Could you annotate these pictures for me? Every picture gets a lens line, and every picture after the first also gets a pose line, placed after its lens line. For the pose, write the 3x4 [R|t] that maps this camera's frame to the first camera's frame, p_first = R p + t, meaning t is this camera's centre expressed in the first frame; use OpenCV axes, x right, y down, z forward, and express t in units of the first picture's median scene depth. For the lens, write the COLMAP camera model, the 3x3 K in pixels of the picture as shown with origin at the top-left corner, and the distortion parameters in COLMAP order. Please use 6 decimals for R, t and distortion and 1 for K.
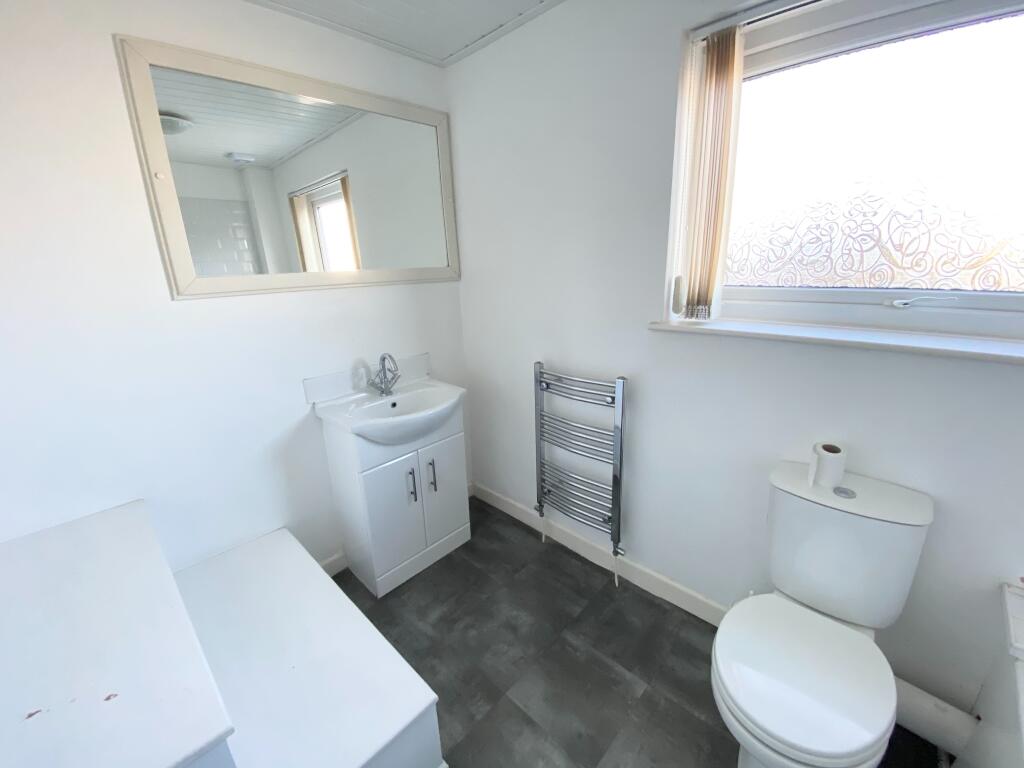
lens RADIAL K [[441.2, 0, 509.5], [0, 441.2, 379.1], [0, 0, 1]] dist [0.001022, -0.018619]
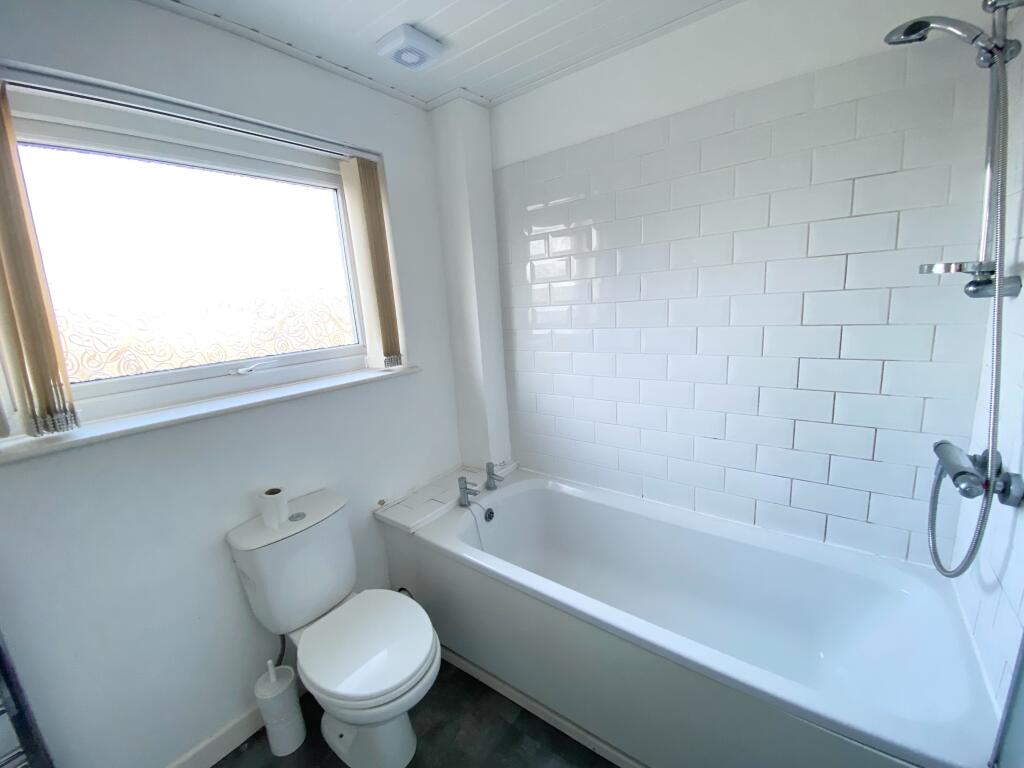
lens RADIAL K [[409.9, 0, 512.0], [0, 409.9, 384.0], [0, 0, 1]] dist [0.000065, -0.014045]
pose [[-0.168343, -0.123905, 0.977910, -0.383493], [0.338672, 0.924406, 0.175427, -0.077801], [-0.925723, 0.360722, -0.113654, 0.384773]]
